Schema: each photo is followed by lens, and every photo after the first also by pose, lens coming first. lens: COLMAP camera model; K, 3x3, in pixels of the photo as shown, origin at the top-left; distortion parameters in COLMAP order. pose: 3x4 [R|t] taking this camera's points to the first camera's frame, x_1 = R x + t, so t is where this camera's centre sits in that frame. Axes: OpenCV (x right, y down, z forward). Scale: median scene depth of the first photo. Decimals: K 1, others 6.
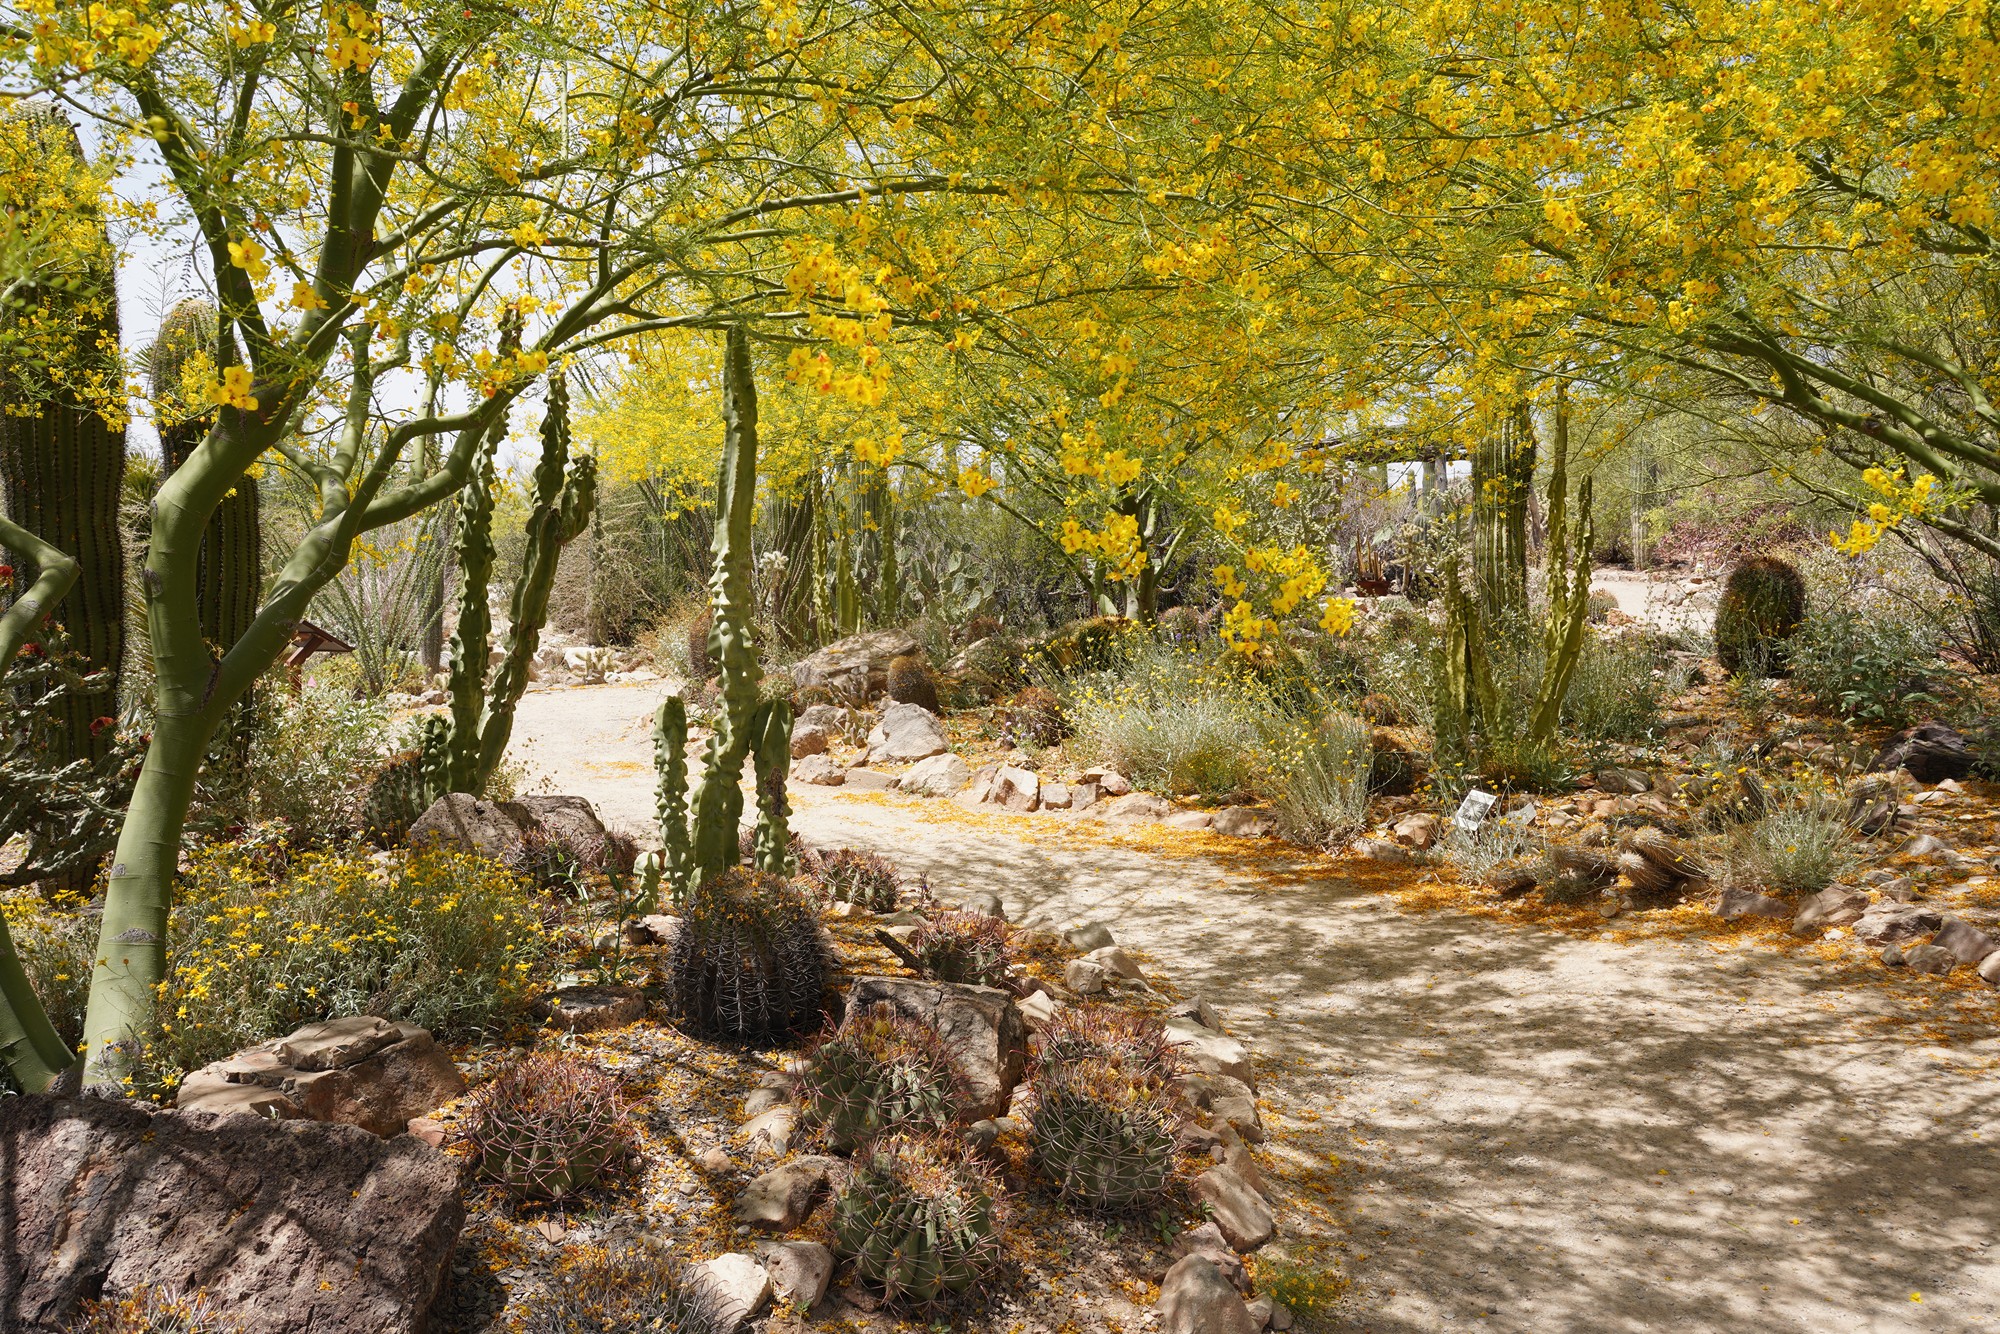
lens RADIAL K [[1527.5, 0, 1000.0], [0, 1527.5, 667.0], [0, 0, 1]] dist [0.006580, 0.004427]
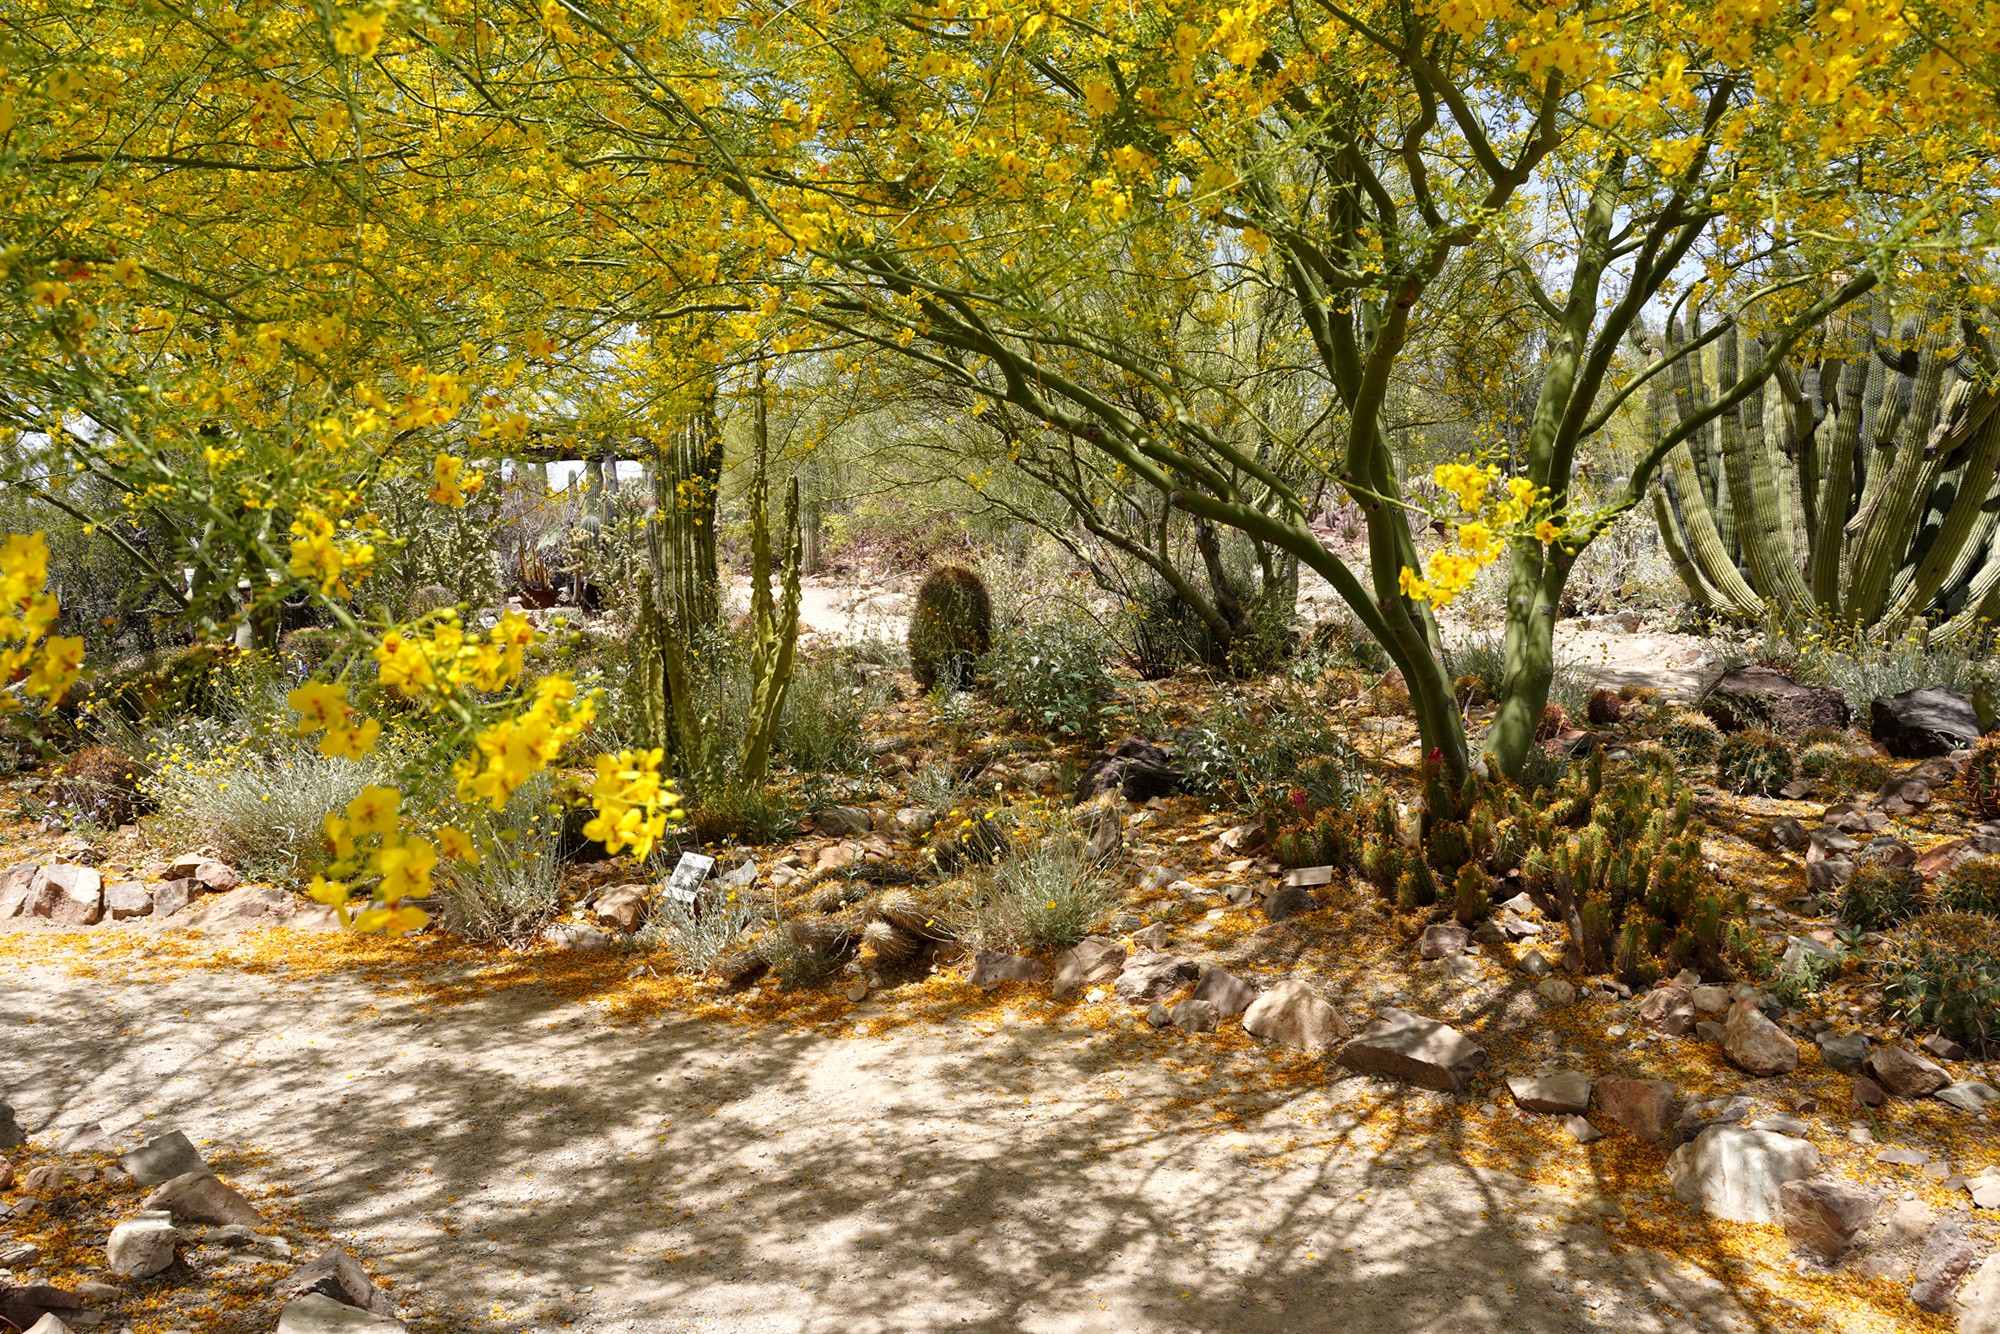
lens RADIAL K [[1598.8, 0, 1000.0], [0, 1598.8, 667.0], [0, 0, 1]] dist [-0.003542, -0.003115]
pose [[0.867178, -0.036693, 0.496645, 0.031776], [0.039609, 0.999204, 0.004662, -0.019593], [-0.496421, 0.015629, 0.867941, 0.174494]]
